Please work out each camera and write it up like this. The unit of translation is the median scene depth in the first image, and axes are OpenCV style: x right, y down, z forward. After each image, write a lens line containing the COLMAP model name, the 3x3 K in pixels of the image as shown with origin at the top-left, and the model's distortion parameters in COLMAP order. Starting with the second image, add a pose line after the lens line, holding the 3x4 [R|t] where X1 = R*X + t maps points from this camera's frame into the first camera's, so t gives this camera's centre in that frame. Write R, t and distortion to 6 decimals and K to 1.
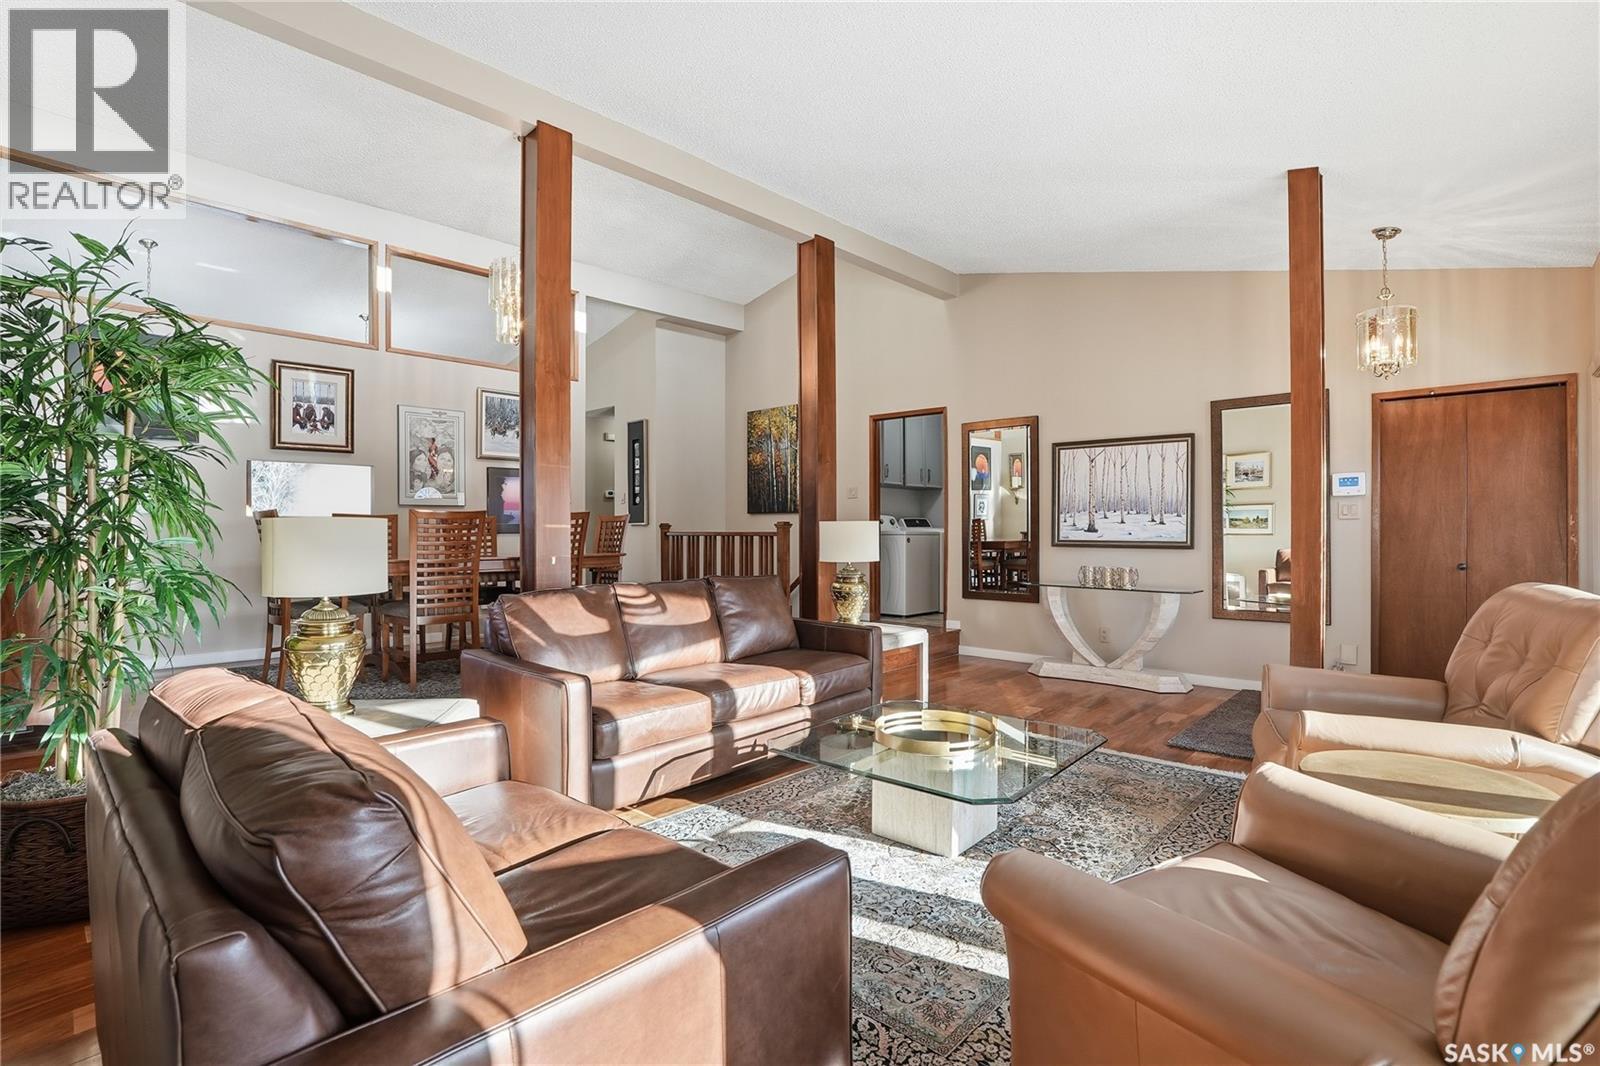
lens RADIAL K [[763.2, 0, 785.9], [0, 763.2, 533.0], [0, 0, 1]] dist [-0.042212, 0.004313]
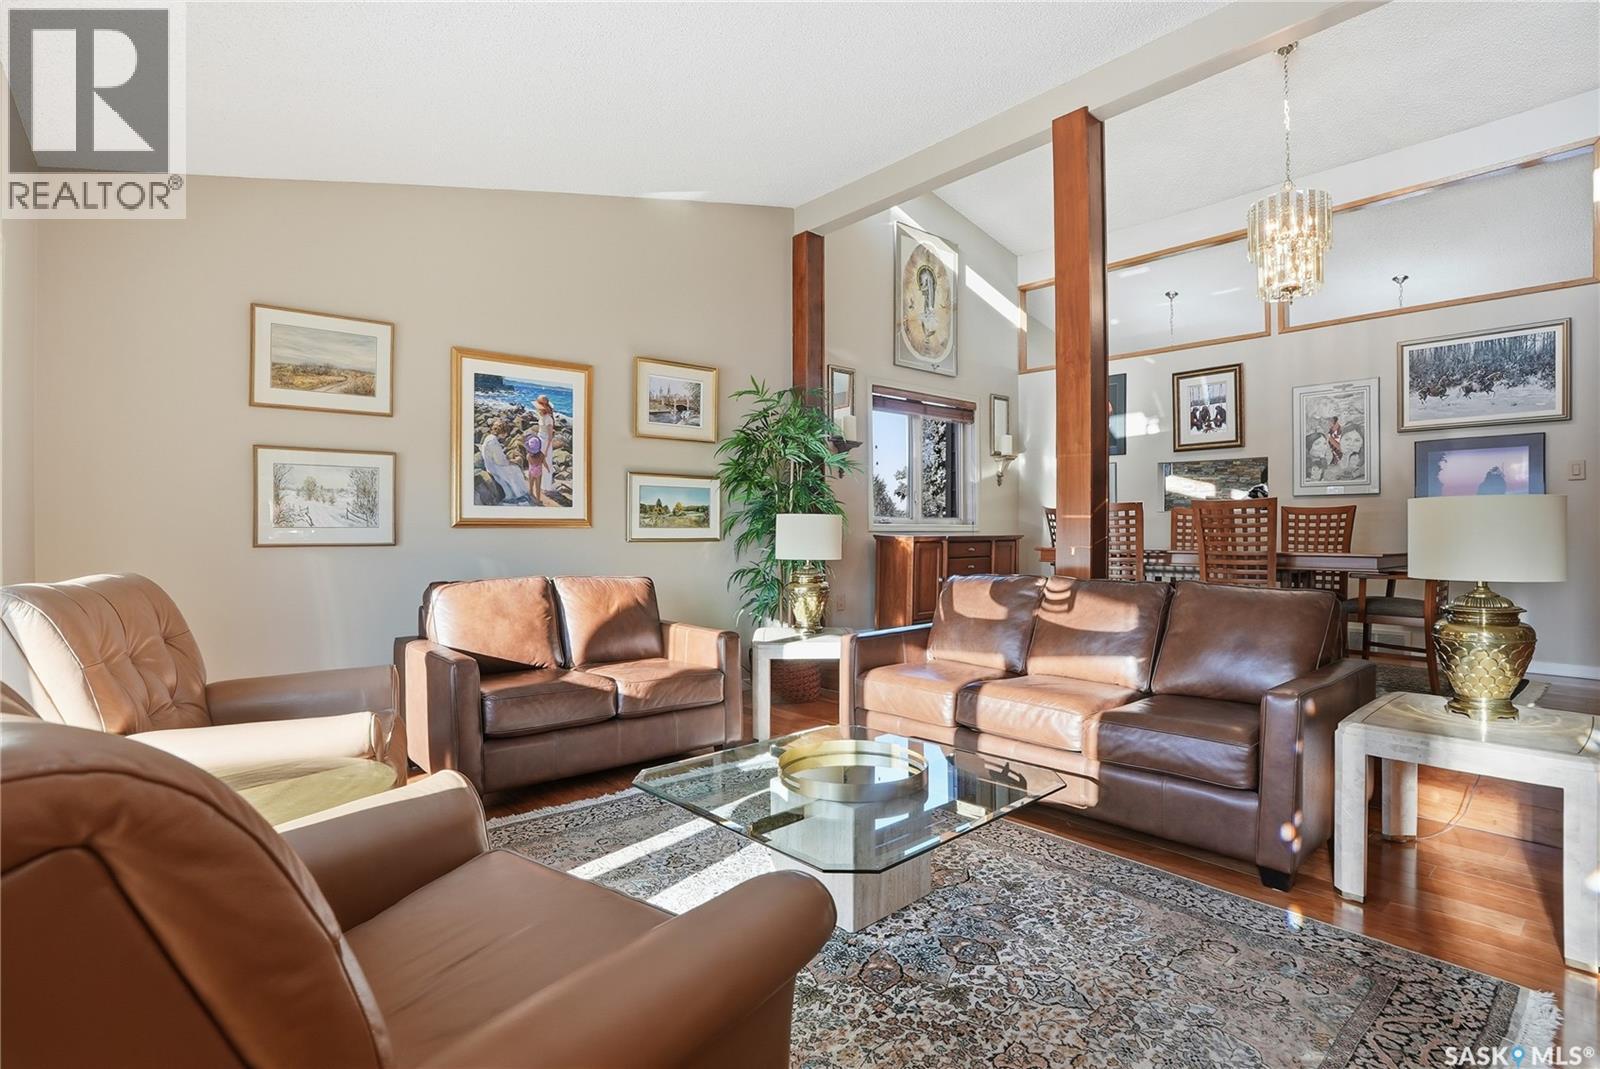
lens RADIAL K [[763.2, 0, 786.4], [0, 763.2, 532.9], [0, 0, 1]] dist [-0.042212, 0.004313]
pose [[-0.110644, 0.008975, -0.993820, 0.511511], [-0.005801, 0.999936, 0.009676, 0.003603], [0.993843, 0.006836, -0.110585, 0.524670]]
